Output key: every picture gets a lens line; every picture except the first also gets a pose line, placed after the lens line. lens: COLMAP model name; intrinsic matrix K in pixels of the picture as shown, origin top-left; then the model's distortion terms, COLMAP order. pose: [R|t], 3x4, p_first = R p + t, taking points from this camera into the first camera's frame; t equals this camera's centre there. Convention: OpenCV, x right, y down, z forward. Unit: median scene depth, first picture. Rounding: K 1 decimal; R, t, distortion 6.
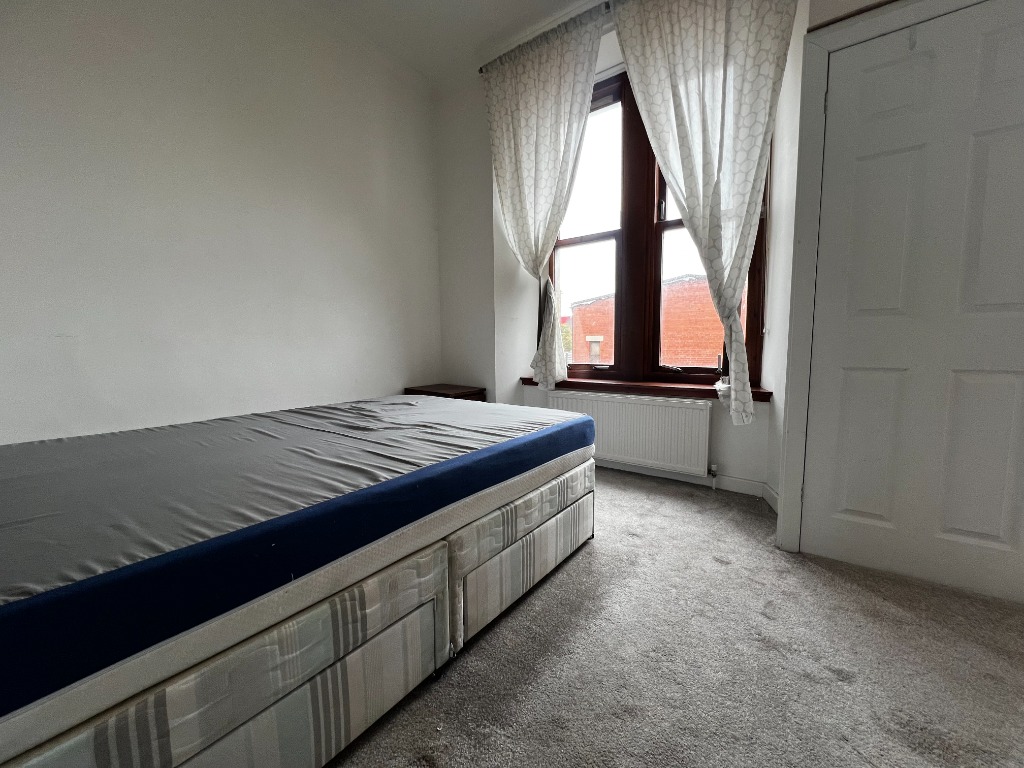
lens RADIAL K [[411.8, 0, 511.5], [0, 411.8, 380.6], [0, 0, 1]] dist [-0.000727, 0.000051]
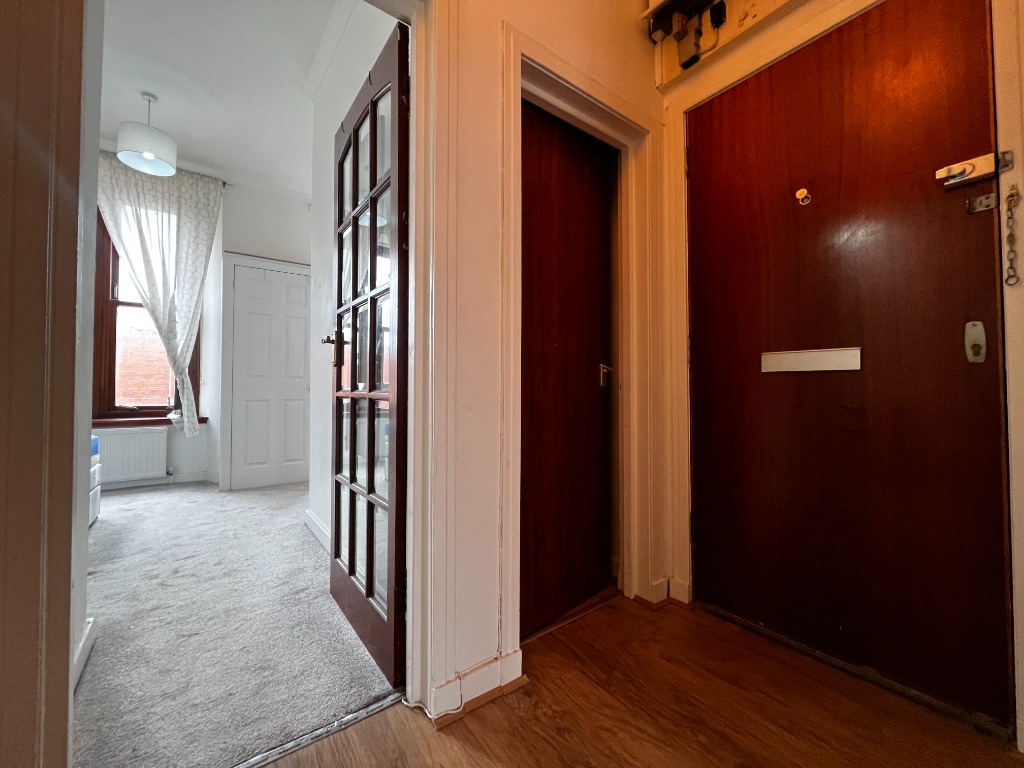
lens RADIAL K [[405.2, 0, 512.0], [0, 405.2, 384.0], [0, 0, 1]] dist [-0.002334, -0.000199]
pose [[0.287369, 0.027644, 0.957421, -0.684280], [0.083756, 0.995029, -0.053869, 0.092046], [-0.954151, 0.095670, 0.283626, -0.776444]]
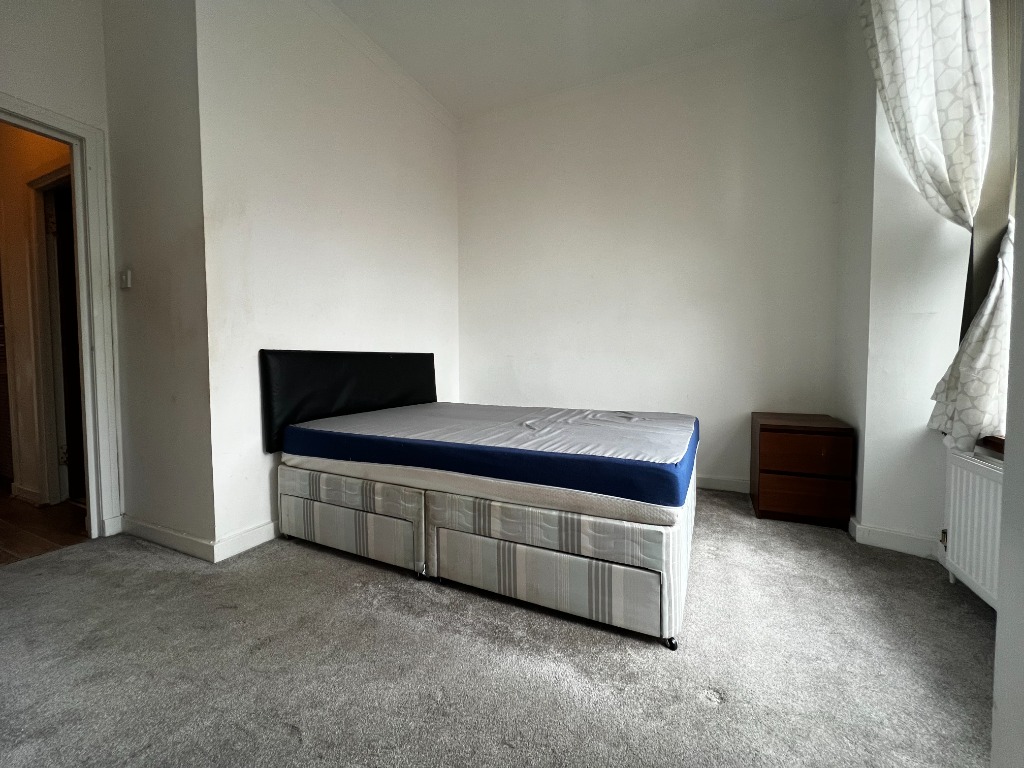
lens RADIAL K [[406.0, 0, 508.6], [0, 406.0, 381.6], [0, 0, 1]] dist [0.000078, -0.000012]
pose [[0.176570, 0.047942, -0.983120, 0.639131], [-0.085862, 0.995756, 0.033137, -0.040054], [0.980536, 0.078562, 0.179937, 0.485506]]
